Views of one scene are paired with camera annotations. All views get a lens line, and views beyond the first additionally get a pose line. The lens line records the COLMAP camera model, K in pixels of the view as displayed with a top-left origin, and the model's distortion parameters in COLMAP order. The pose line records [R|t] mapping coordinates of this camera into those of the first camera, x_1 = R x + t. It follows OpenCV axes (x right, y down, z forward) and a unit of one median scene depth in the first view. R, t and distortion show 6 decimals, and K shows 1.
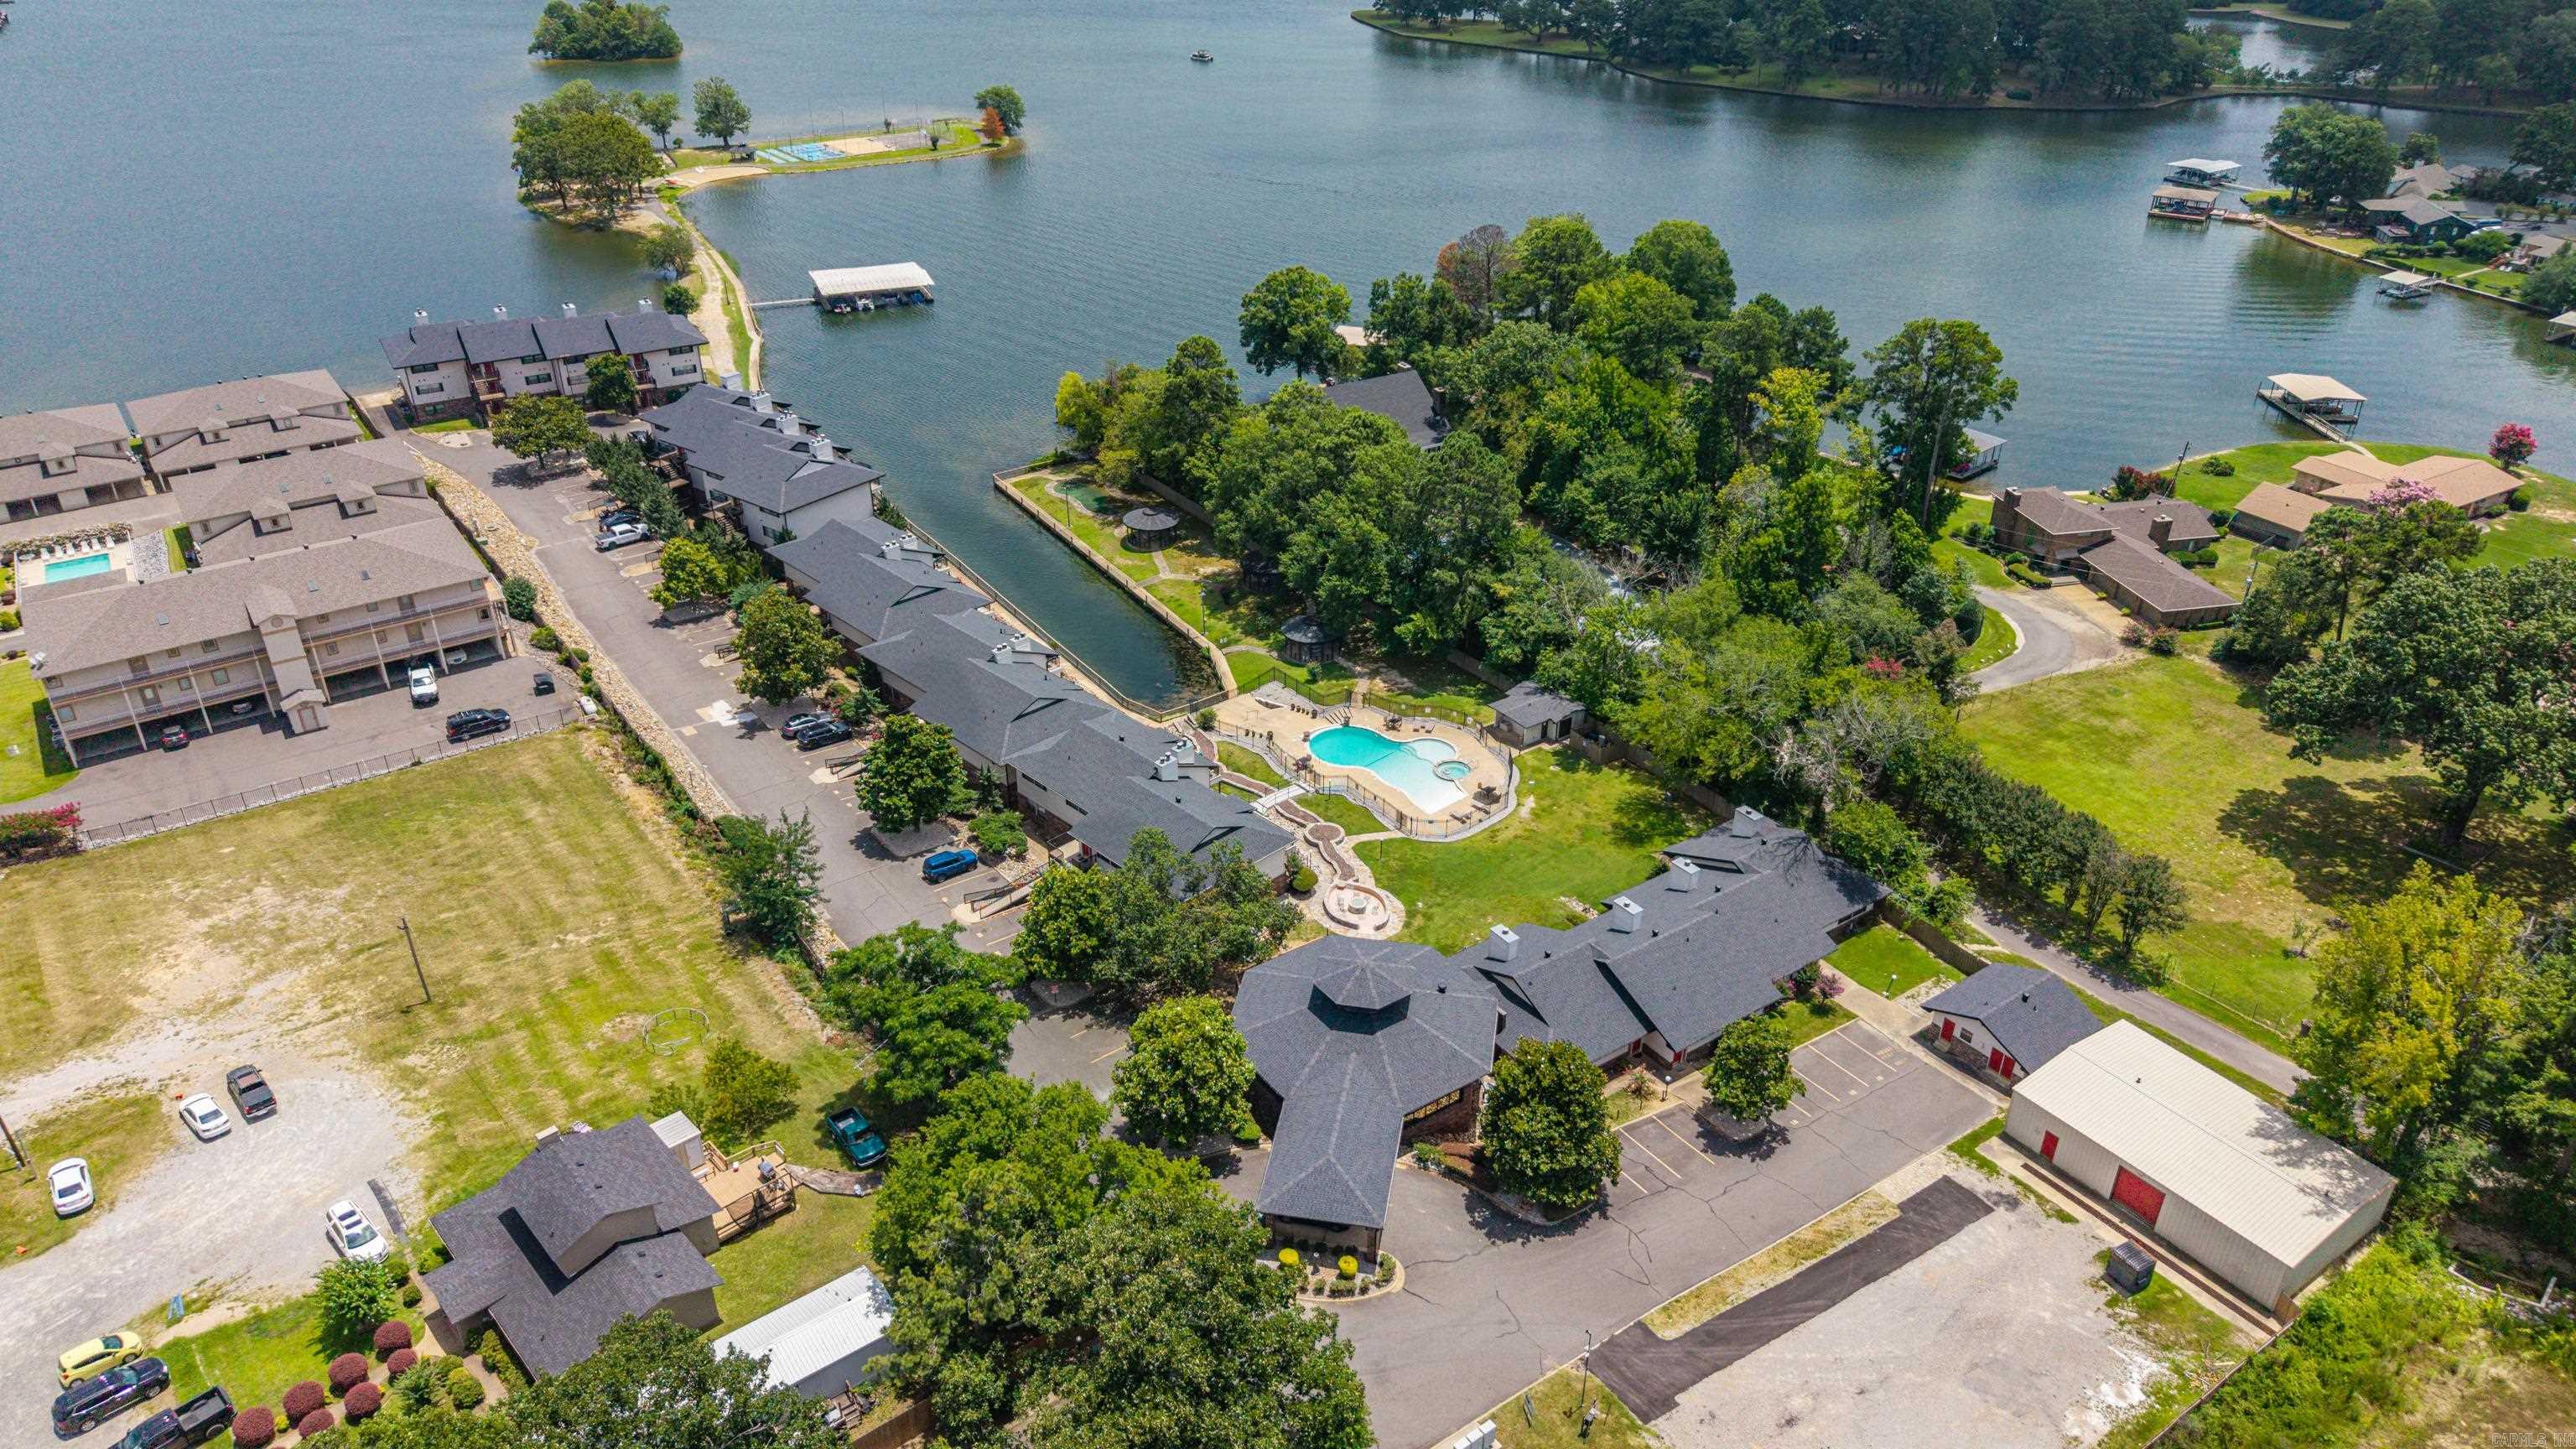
lens RADIAL K [[1718.2, 0, 1286.4], [0, 1718.2, 719.0], [0, 0, 1]] dist [0.027970, -0.027668]
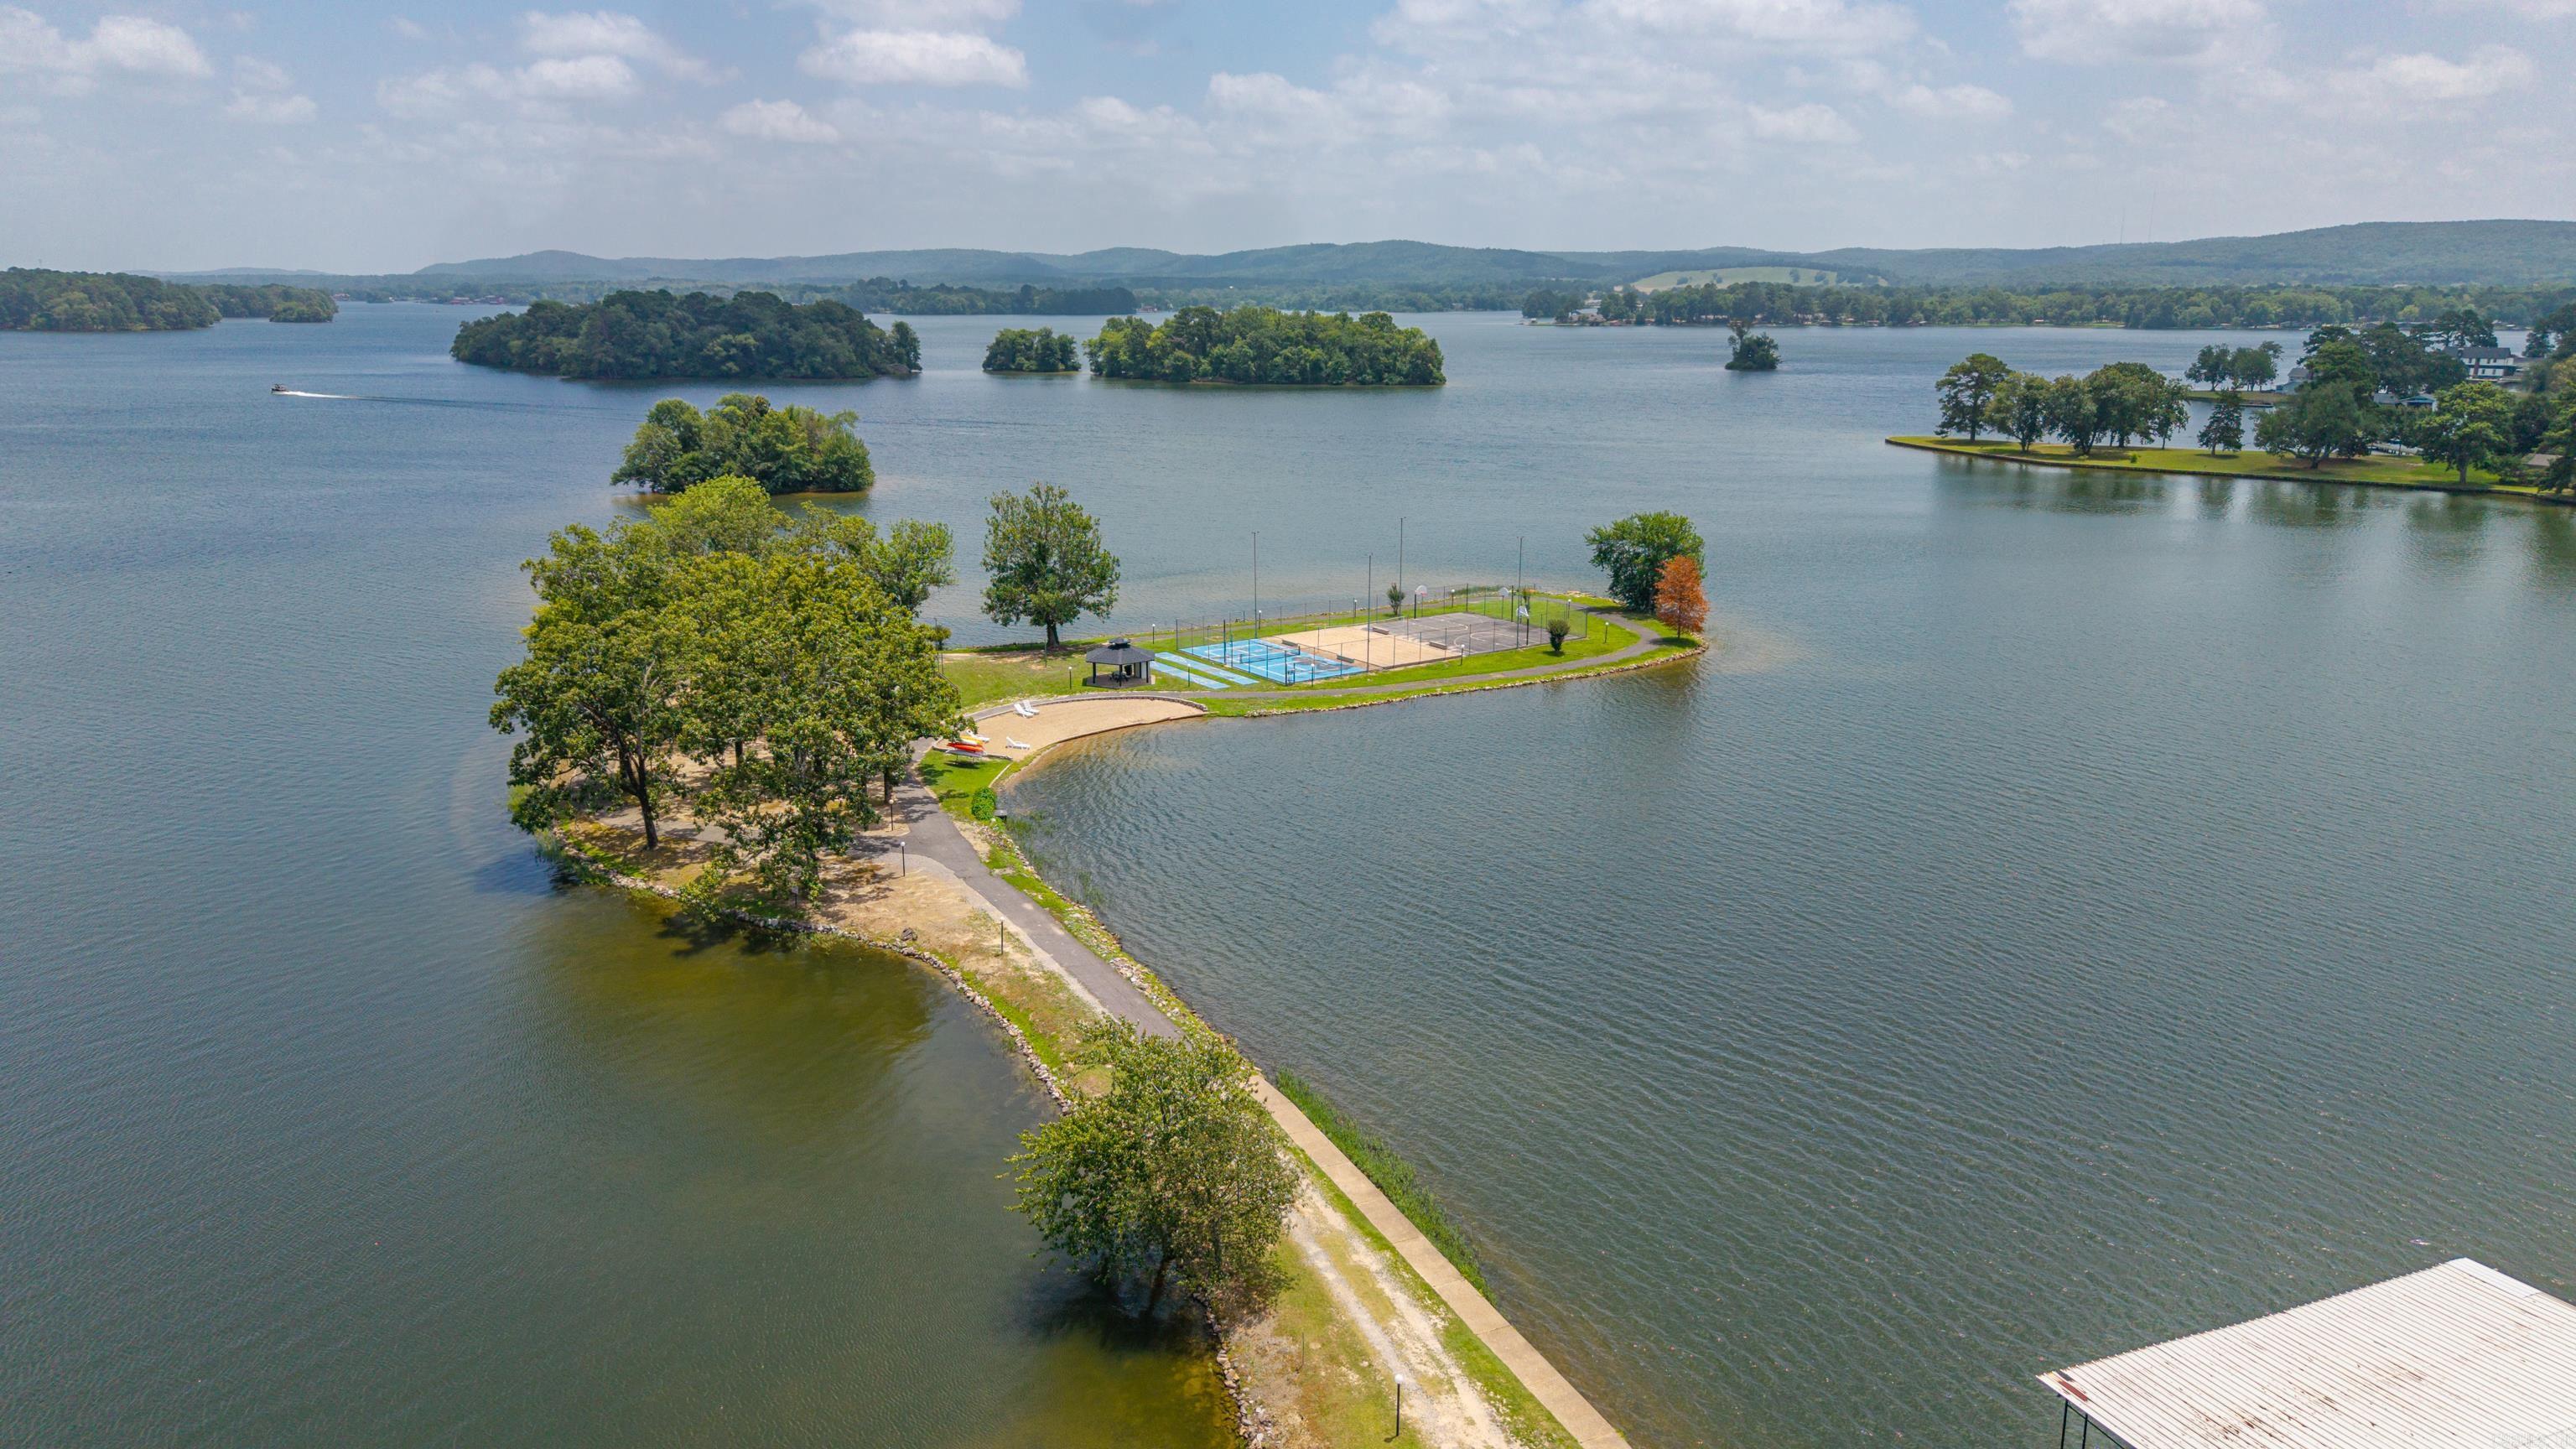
lens RADIAL K [[1718.2, 0, 1287.6], [0, 1718.2, 730.1], [0, 0, 1]] dist [0.027970, -0.027668]
pose [[0.999721, 0.002387, -0.023516, -0.645646], [-0.008412, 0.965690, -0.259563, -0.514517], [0.022090, 0.259688, 0.965440, 1.522946]]
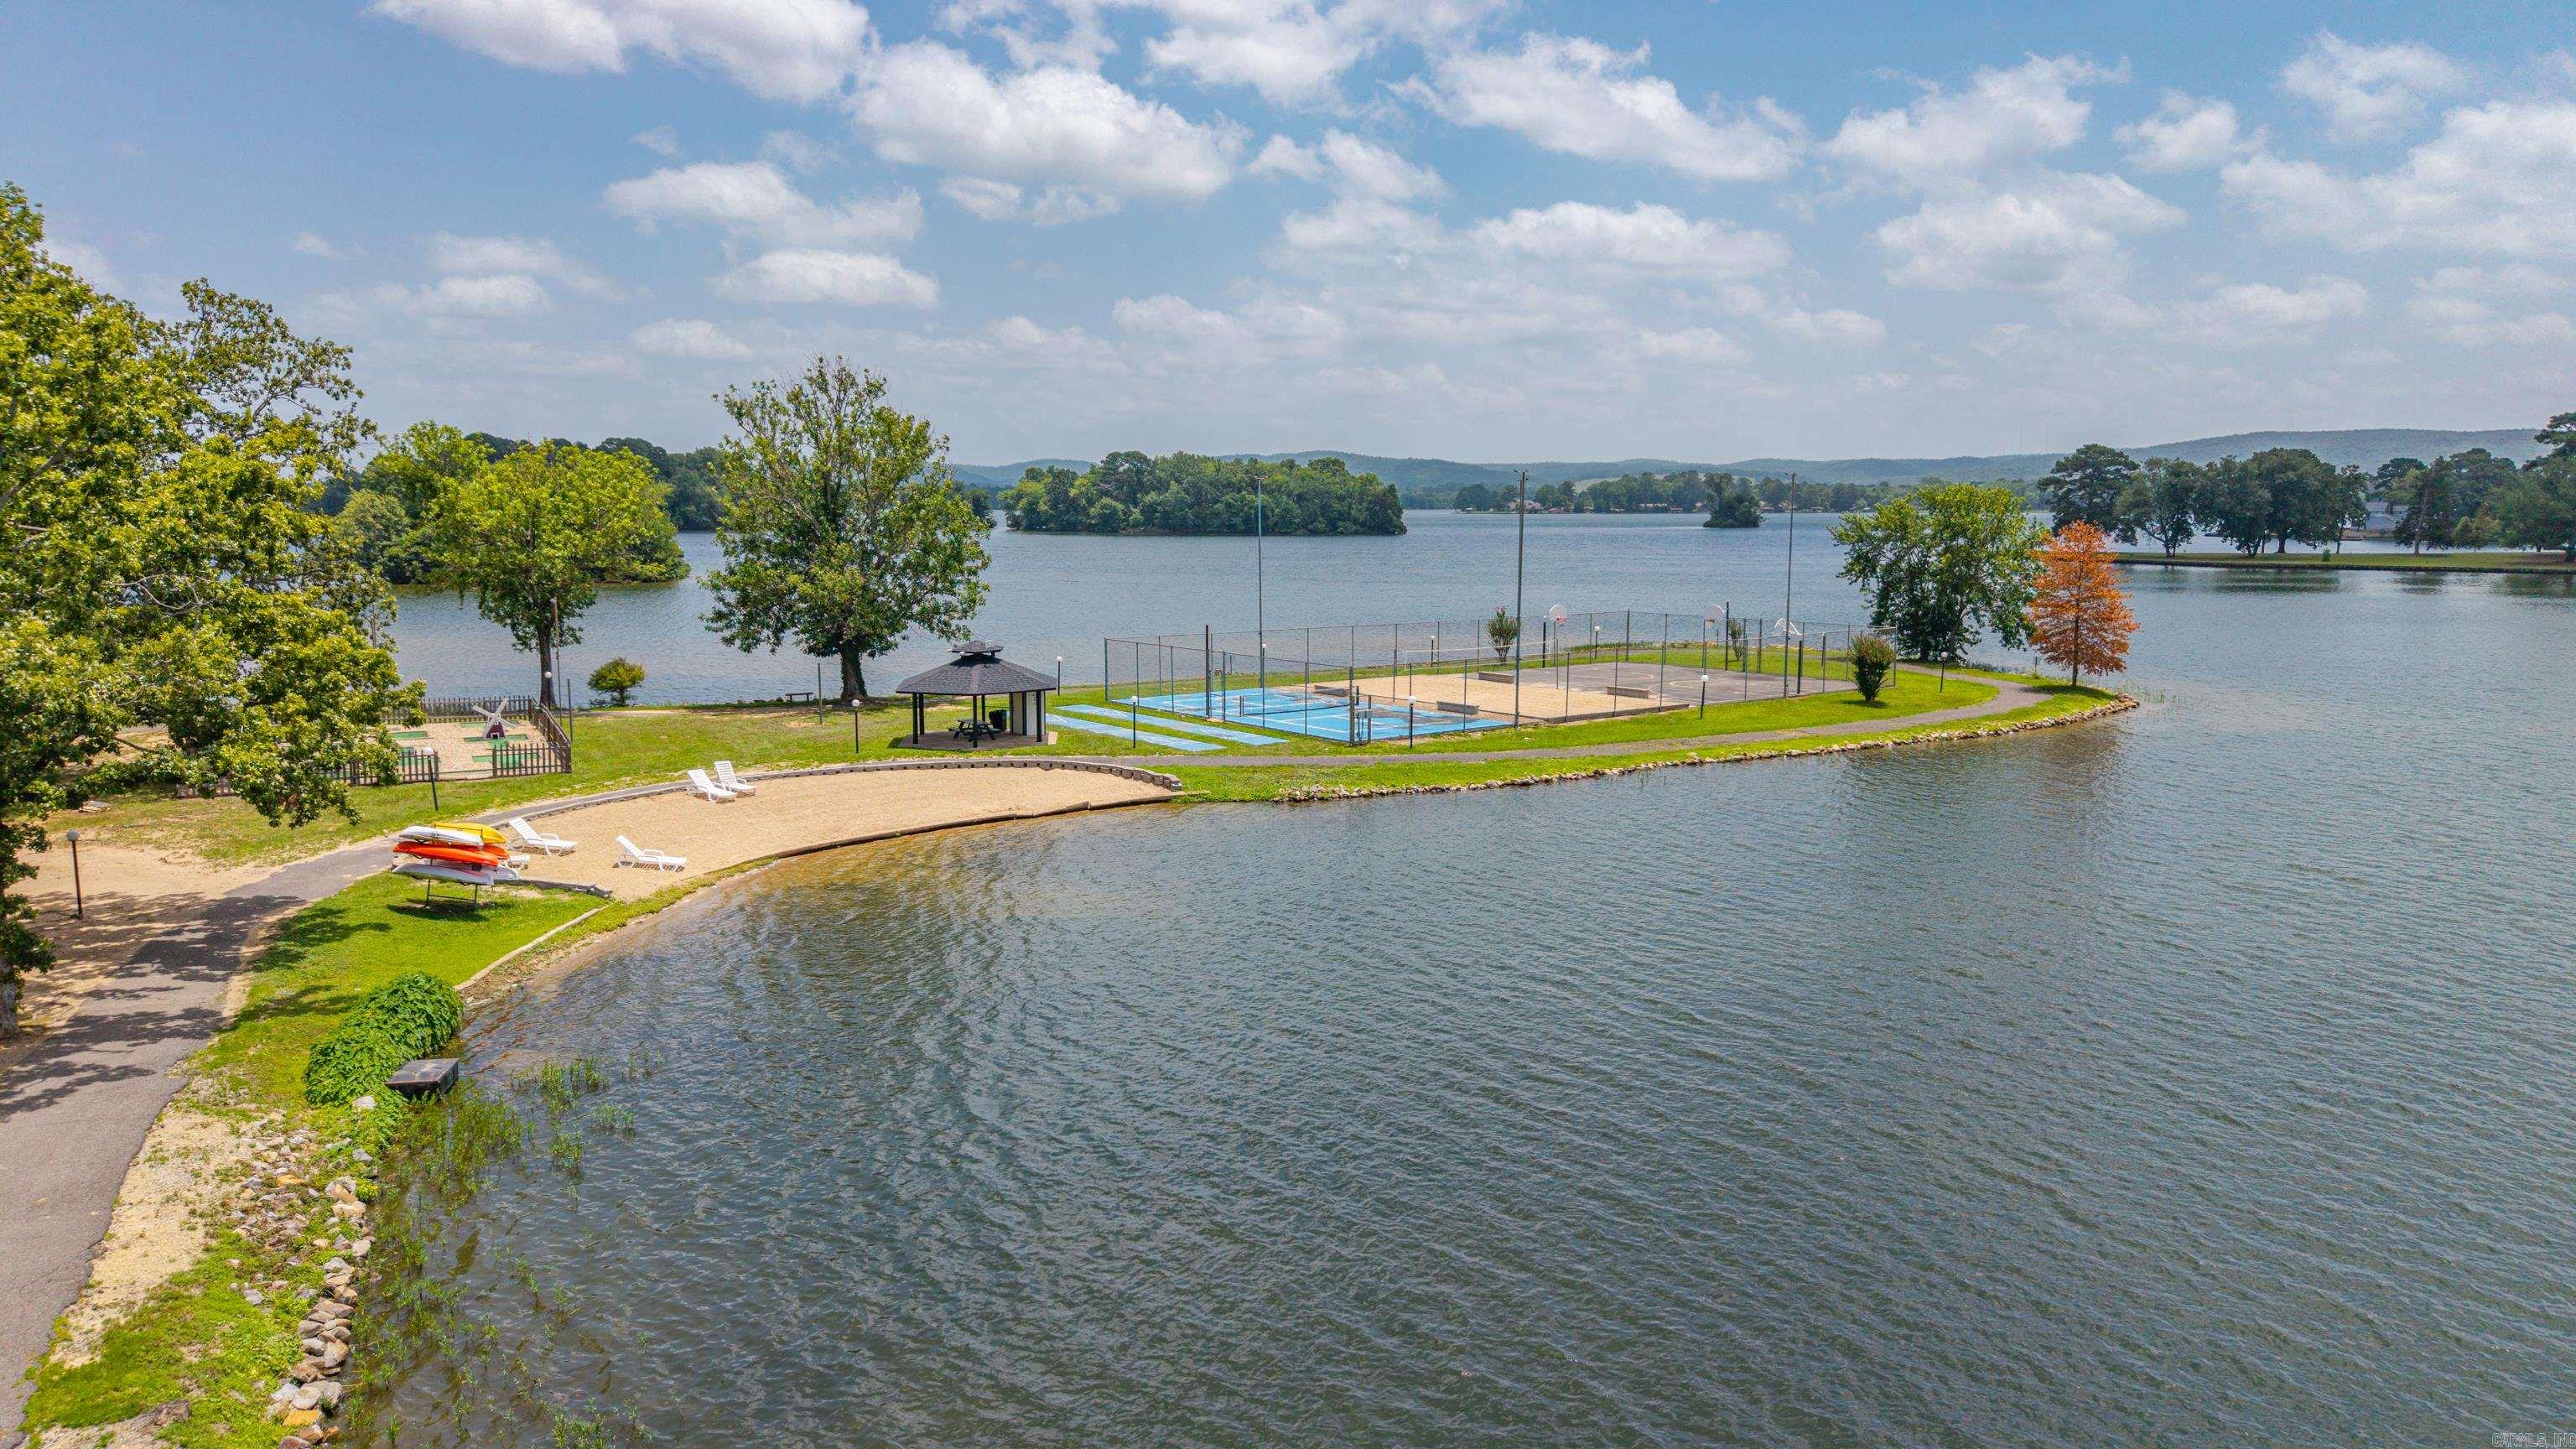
lens RADIAL K [[1718.2, 0, 1292.5], [0, 1718.2, 727.6], [0, 0, 1]] dist [0.027970, -0.027668]
pose [[0.999734, -0.005766, 0.022351, -0.691813], [0.013723, 0.927064, -0.374652, -0.628122], [-0.018561, 0.374859, 0.926896, 2.026730]]
